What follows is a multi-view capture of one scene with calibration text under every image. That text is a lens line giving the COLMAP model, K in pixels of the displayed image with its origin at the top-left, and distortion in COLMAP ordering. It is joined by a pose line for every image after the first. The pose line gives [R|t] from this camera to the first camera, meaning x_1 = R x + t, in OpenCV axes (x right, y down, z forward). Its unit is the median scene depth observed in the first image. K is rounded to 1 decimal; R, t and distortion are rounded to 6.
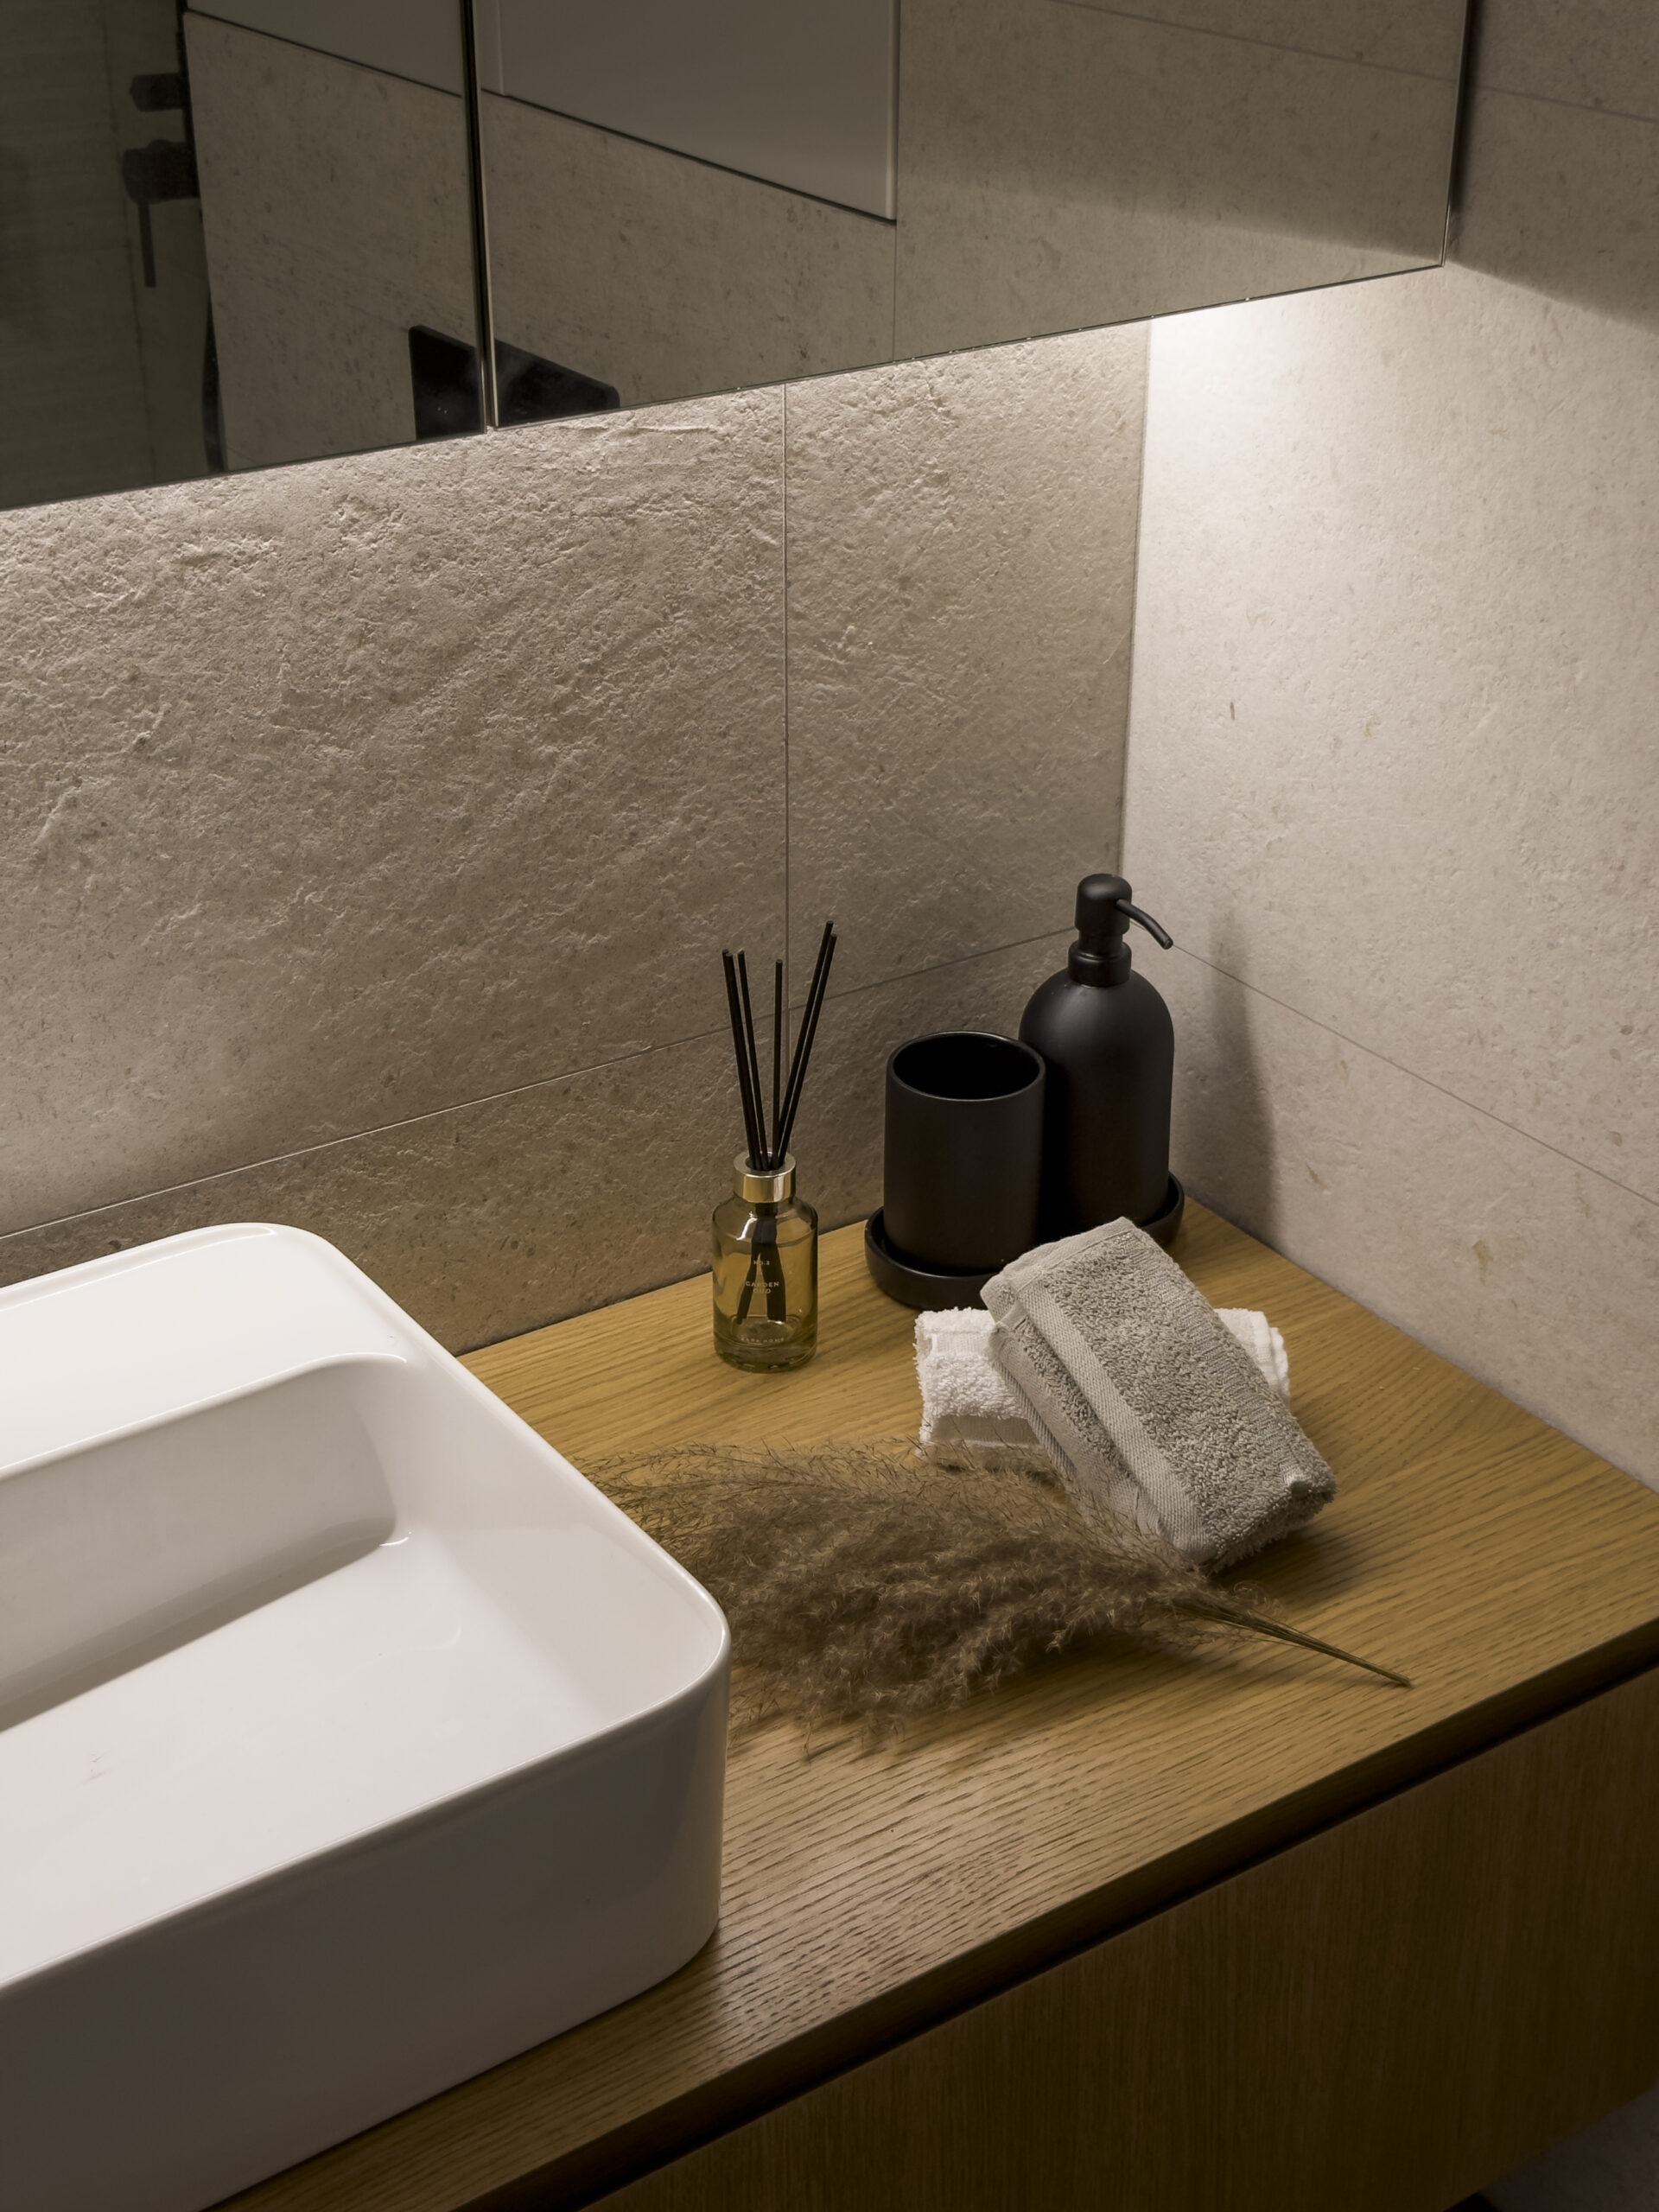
lens RADIAL K [[3084.3, 0, 827.0], [0, 3084.3, 1105.3], [0, 0, 1]] dist [0.142263, 0.000000]
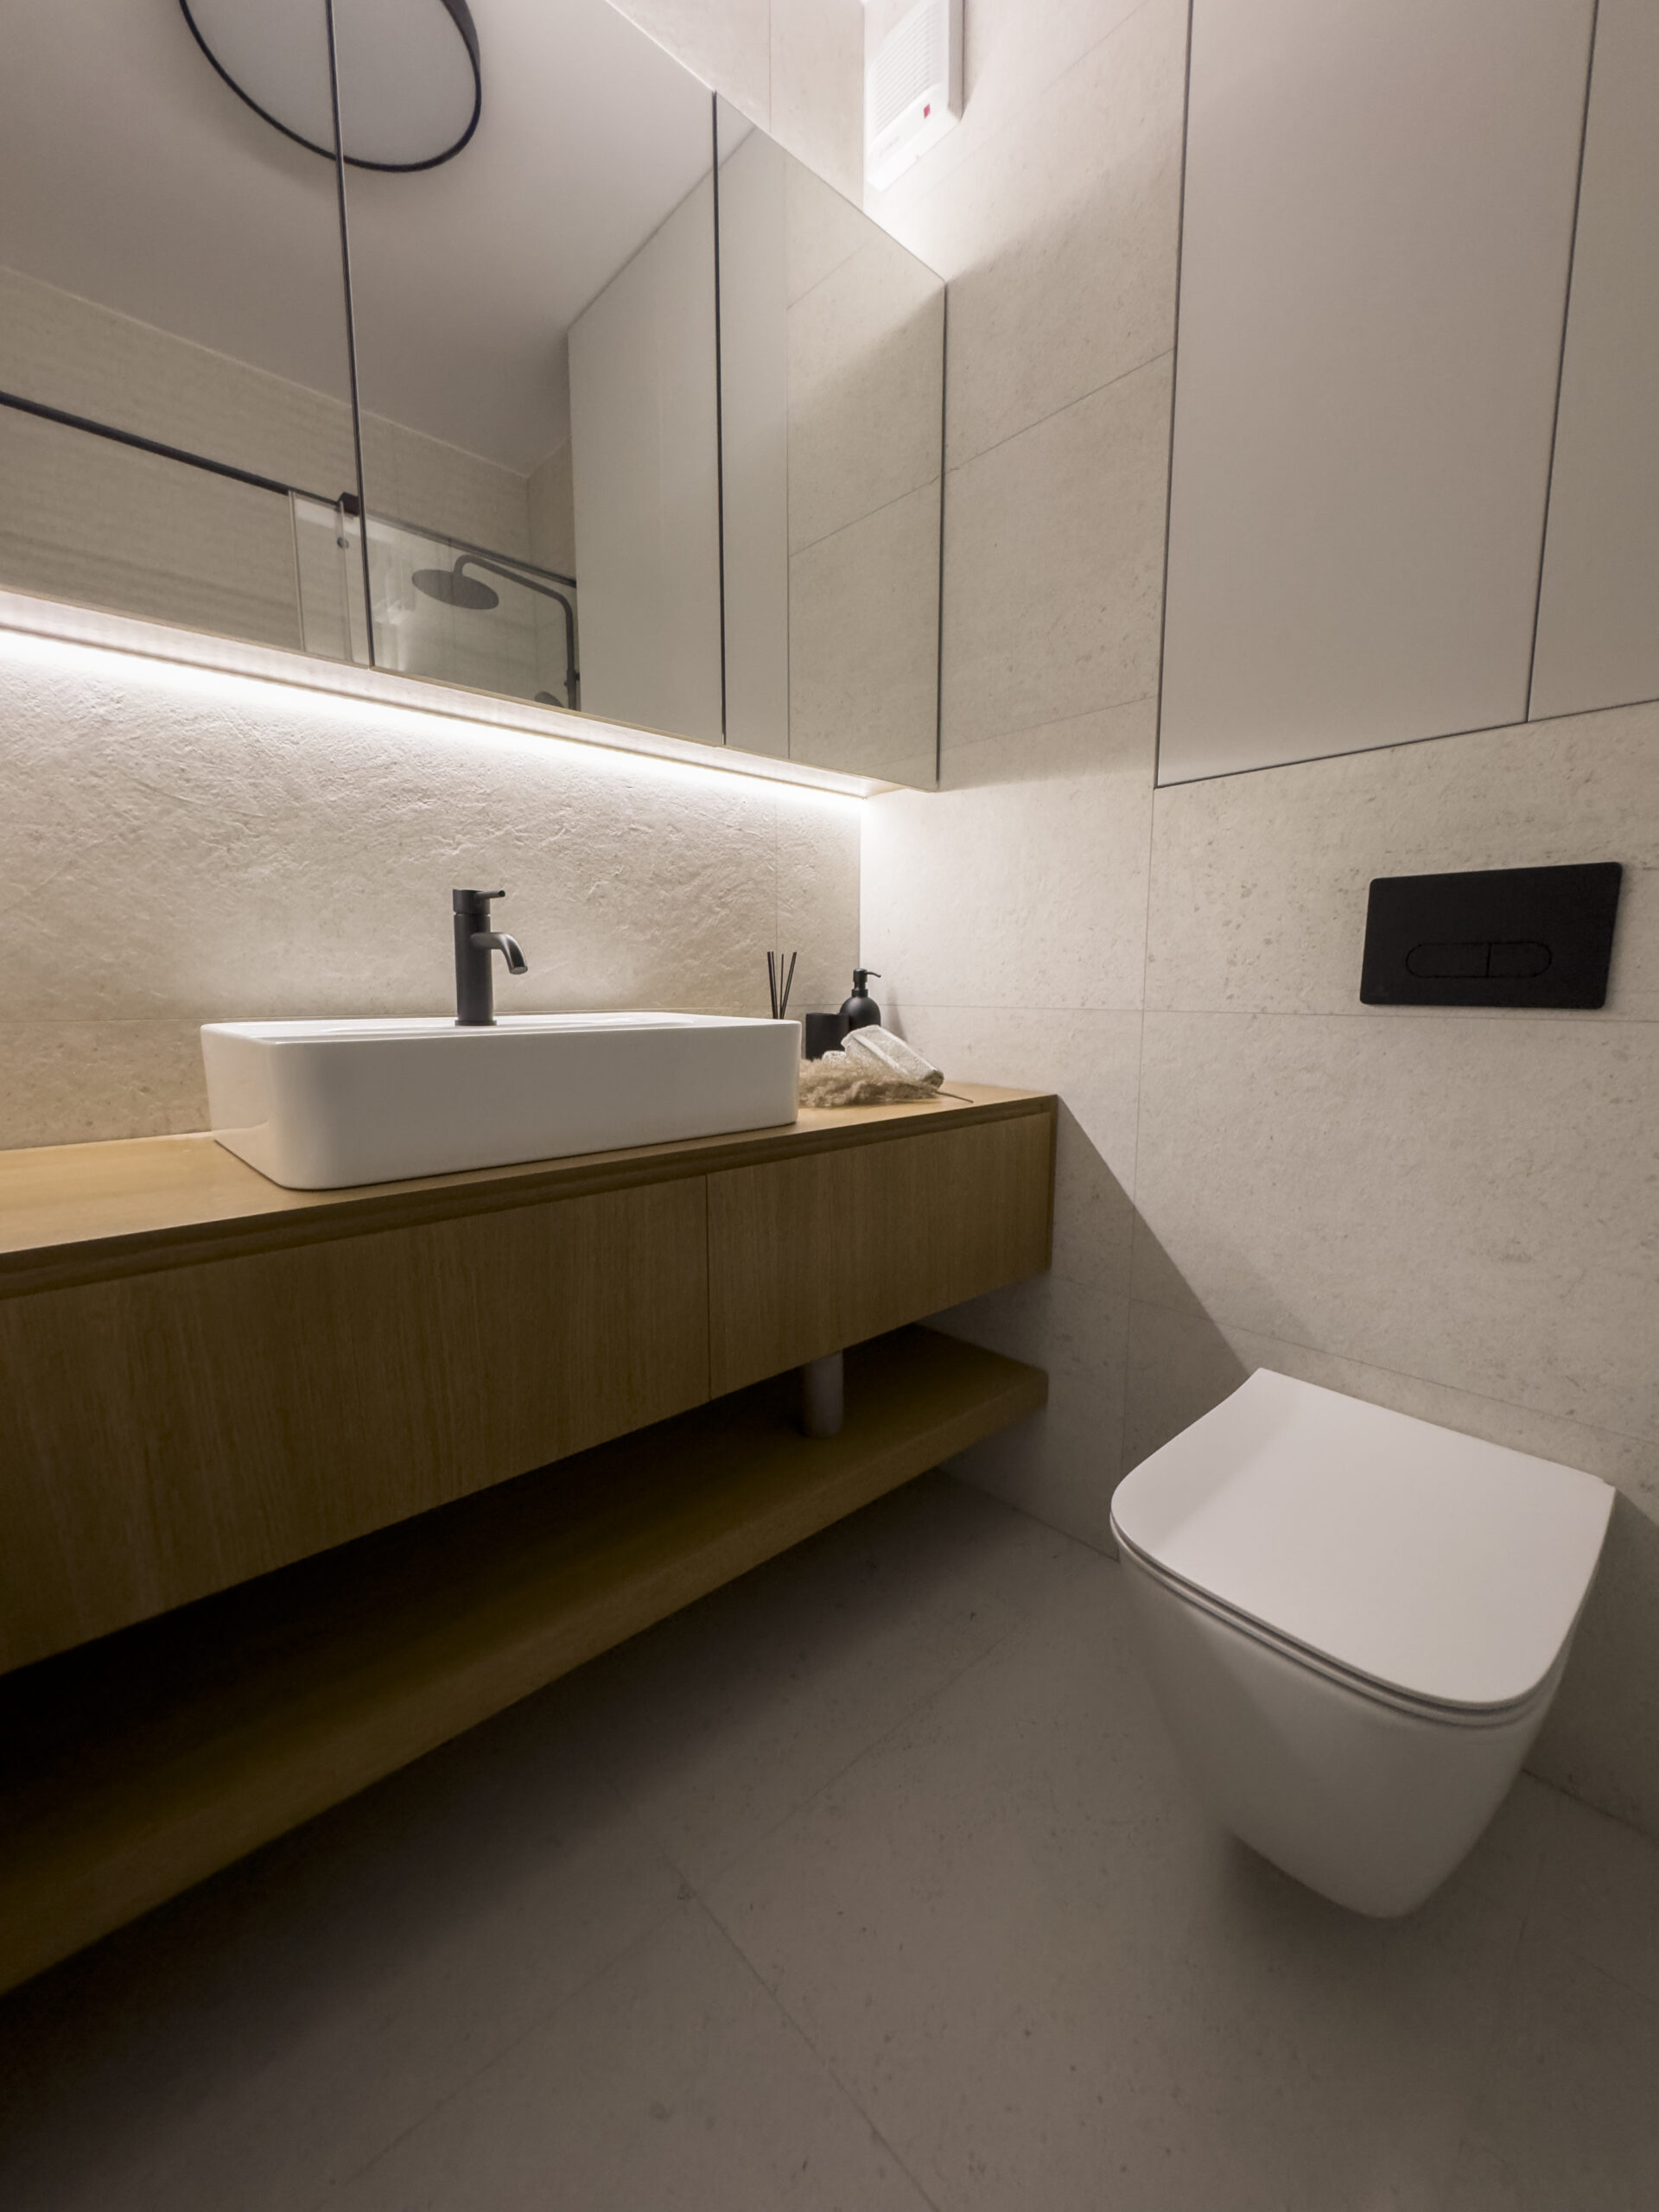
lens RADIAL K [[890.0, 0, 837.0], [0, 890.0, 1104.6], [0, 0, 1]] dist [0.000011, 0.000005]
pose [[0.987611, -0.022286, 0.155331, -0.121352], [0.071948, 0.943996, -0.322016, 0.473984], [-0.139455, 0.329203, 0.933905, 0.048654]]
